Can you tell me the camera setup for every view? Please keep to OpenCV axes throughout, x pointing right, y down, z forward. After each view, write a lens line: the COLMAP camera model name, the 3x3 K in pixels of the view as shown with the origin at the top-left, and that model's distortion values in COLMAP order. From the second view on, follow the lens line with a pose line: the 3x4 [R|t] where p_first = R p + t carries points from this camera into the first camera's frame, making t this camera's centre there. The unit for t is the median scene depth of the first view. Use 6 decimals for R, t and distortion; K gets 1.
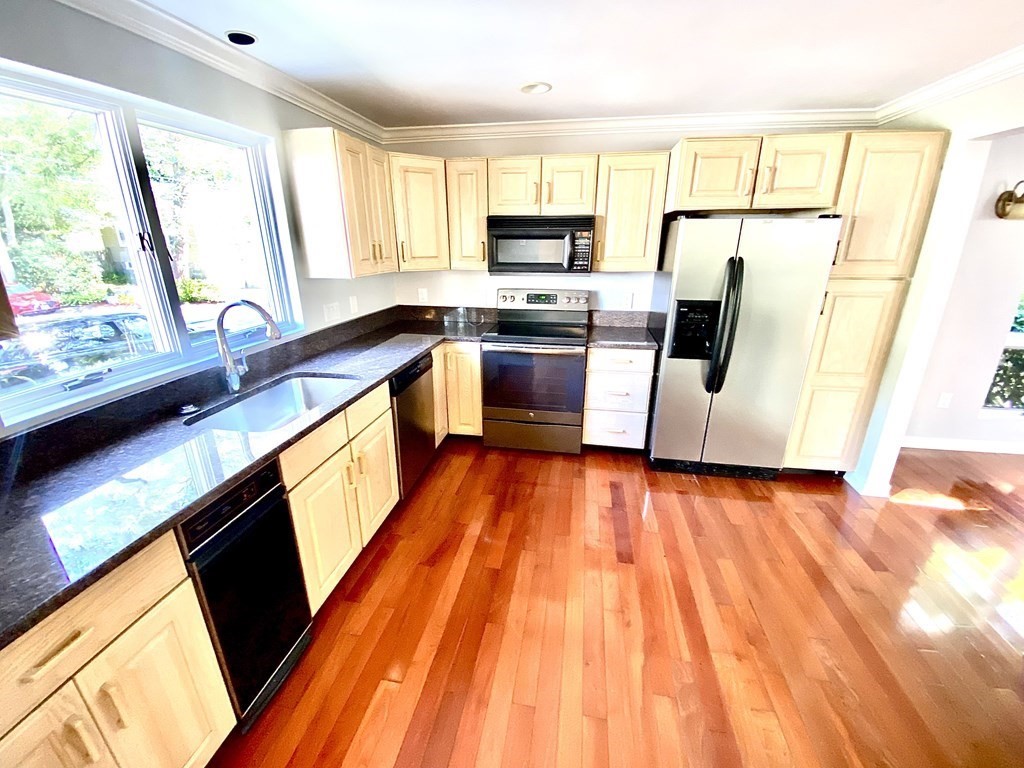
lens RADIAL K [[421.6, 0, 510.9], [0, 421.6, 382.7], [0, 0, 1]] dist [0.004620, -0.001699]
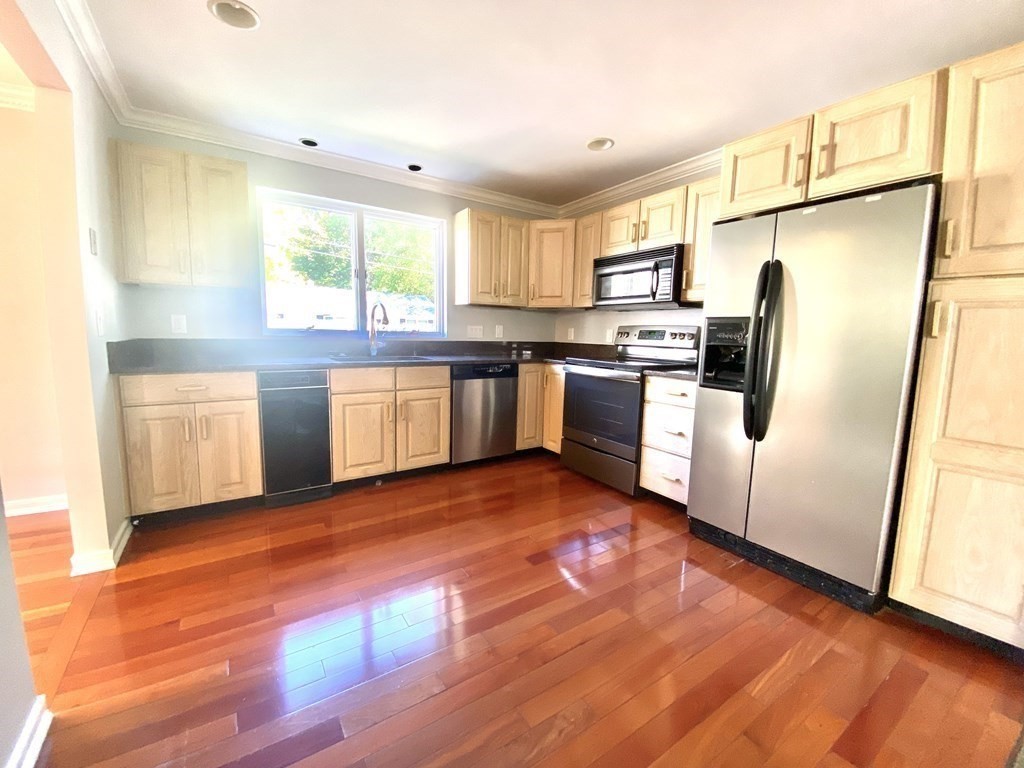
lens RADIAL K [[421.6, 0, 505.8], [0, 421.6, 379.2], [0, 0, 1]] dist [0.004620, -0.001699]
pose [[0.684656, 0.106174, -0.721092, 0.668321], [-0.260303, 0.959708, -0.105843, 0.108291], [0.680800, 0.260169, 0.684707, 0.151325]]
